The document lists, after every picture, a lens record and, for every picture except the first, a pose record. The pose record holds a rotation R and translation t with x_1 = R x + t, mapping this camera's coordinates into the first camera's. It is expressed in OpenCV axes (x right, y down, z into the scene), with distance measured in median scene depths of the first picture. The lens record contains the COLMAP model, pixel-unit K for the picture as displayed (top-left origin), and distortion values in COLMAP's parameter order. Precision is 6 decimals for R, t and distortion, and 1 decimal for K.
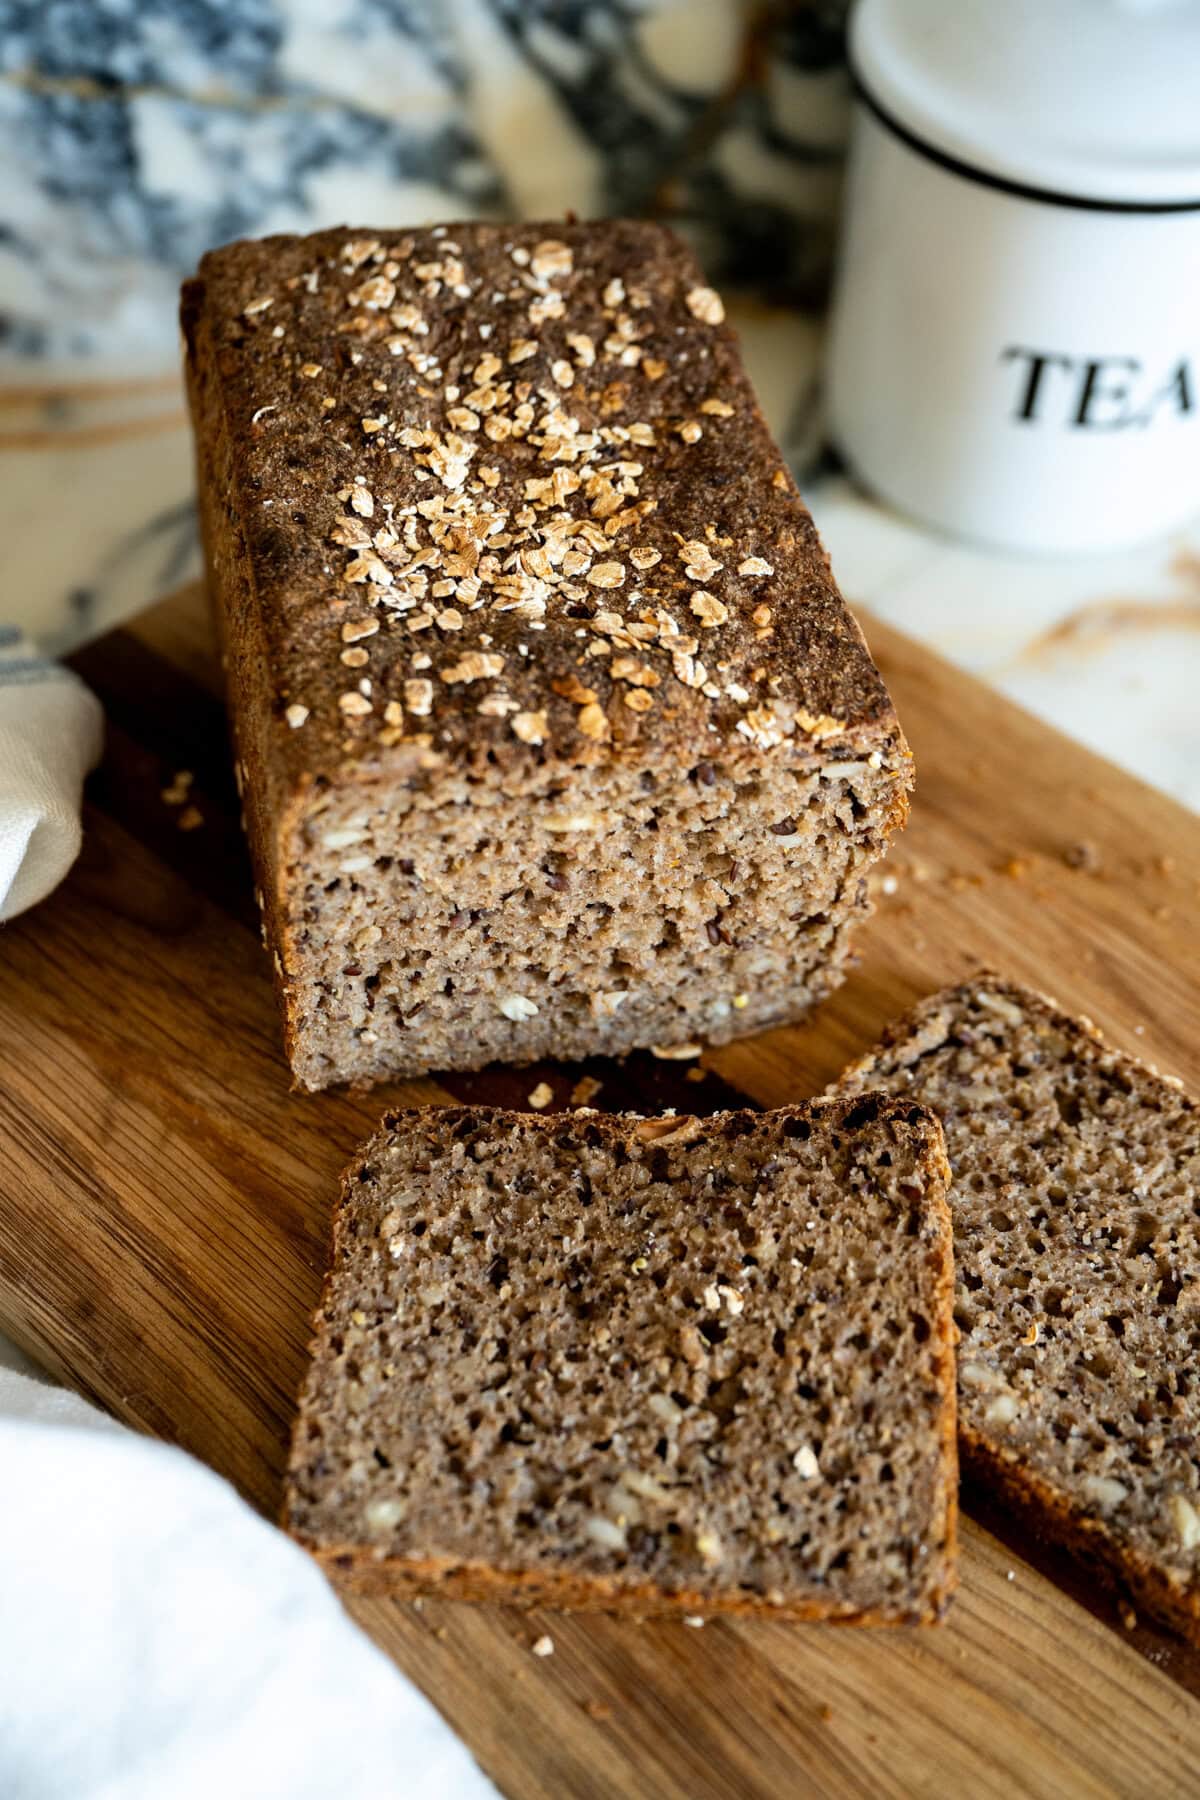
lens RADIAL K [[2314.5, 0, 594.3], [0, 2314.5, 867.0], [0, 0, 1]] dist [-0.008731, 0.000000]
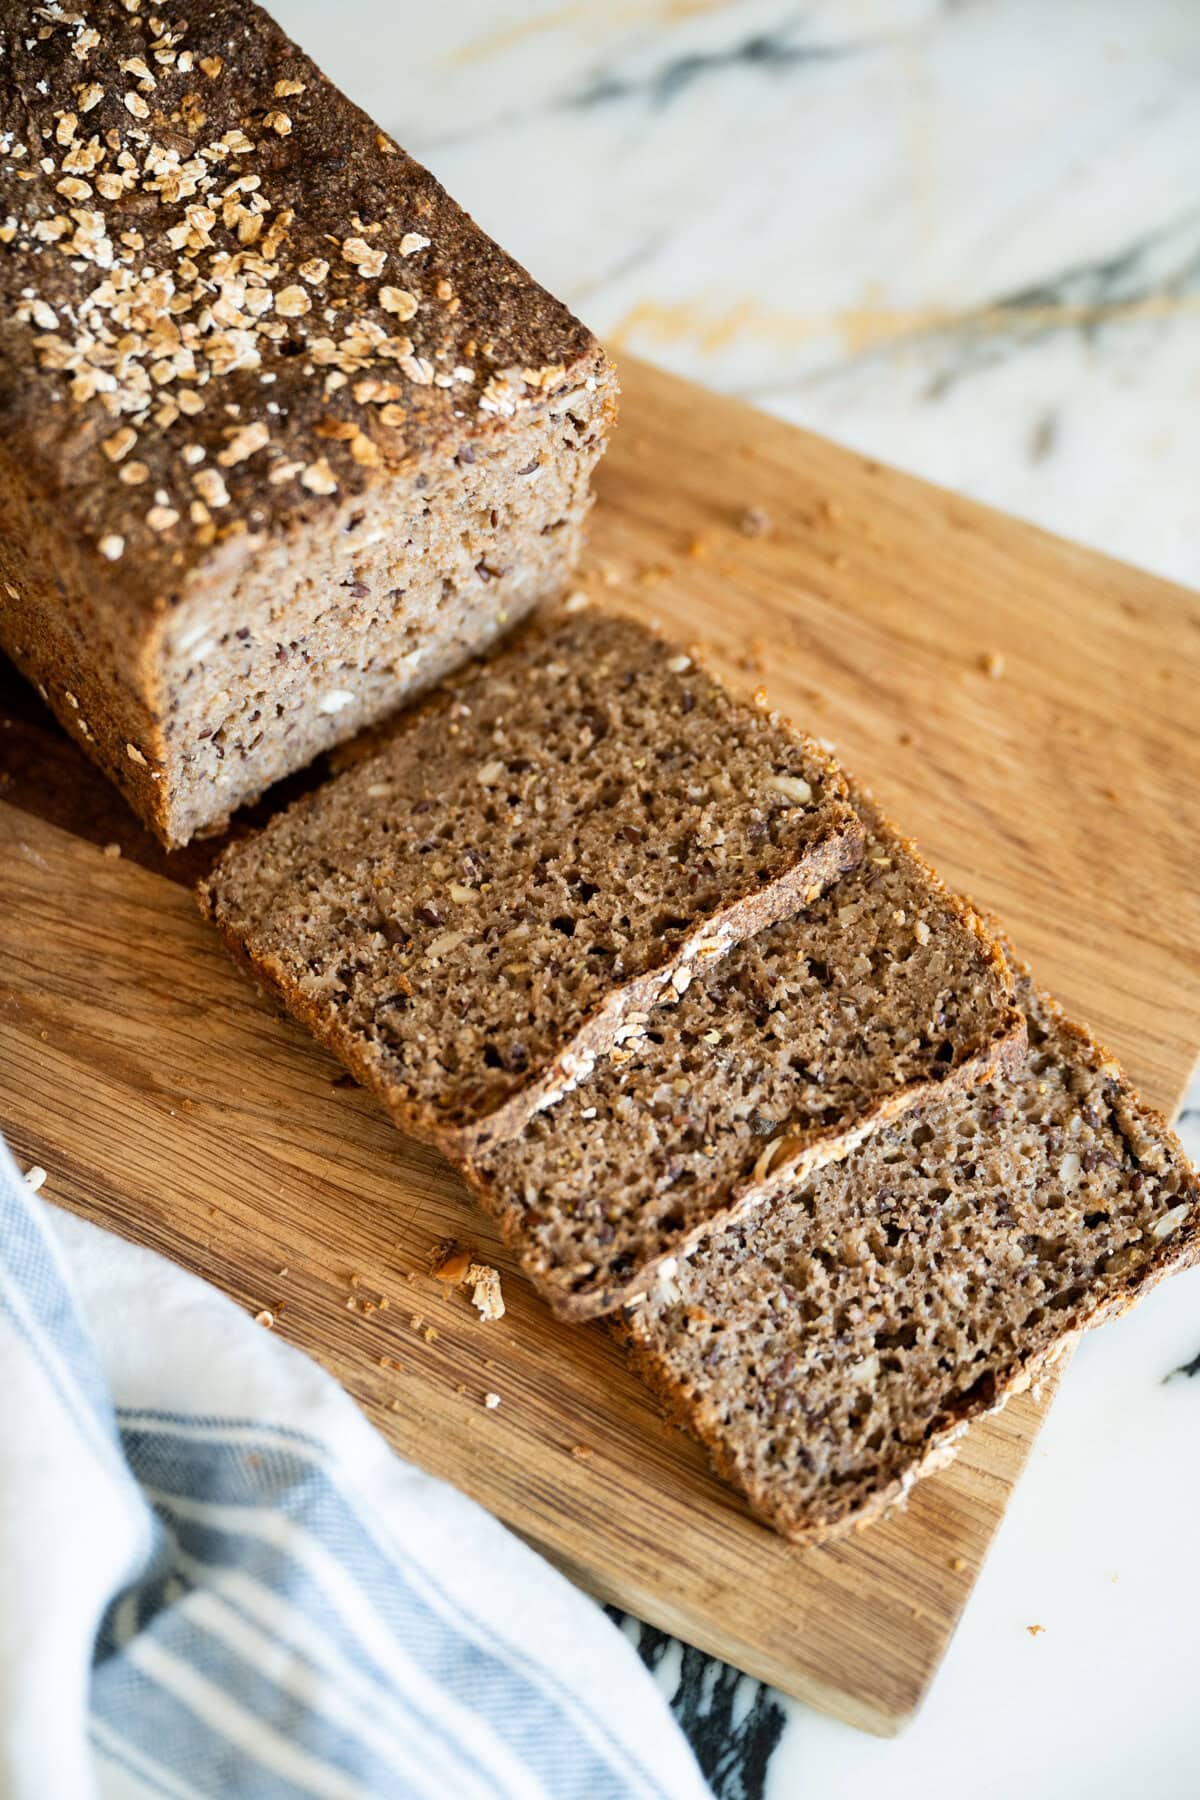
lens RADIAL K [[2738.2, 0, 654.8], [0, 2738.2, 889.4], [0, 0, 1]] dist [0.004866, 0.000000]
pose [[0.887149, -0.401787, 0.227012, -0.236581], [0.329930, 0.896152, 0.296746, -0.199276], [-0.322666, -0.188359, 0.927582, -0.264935]]
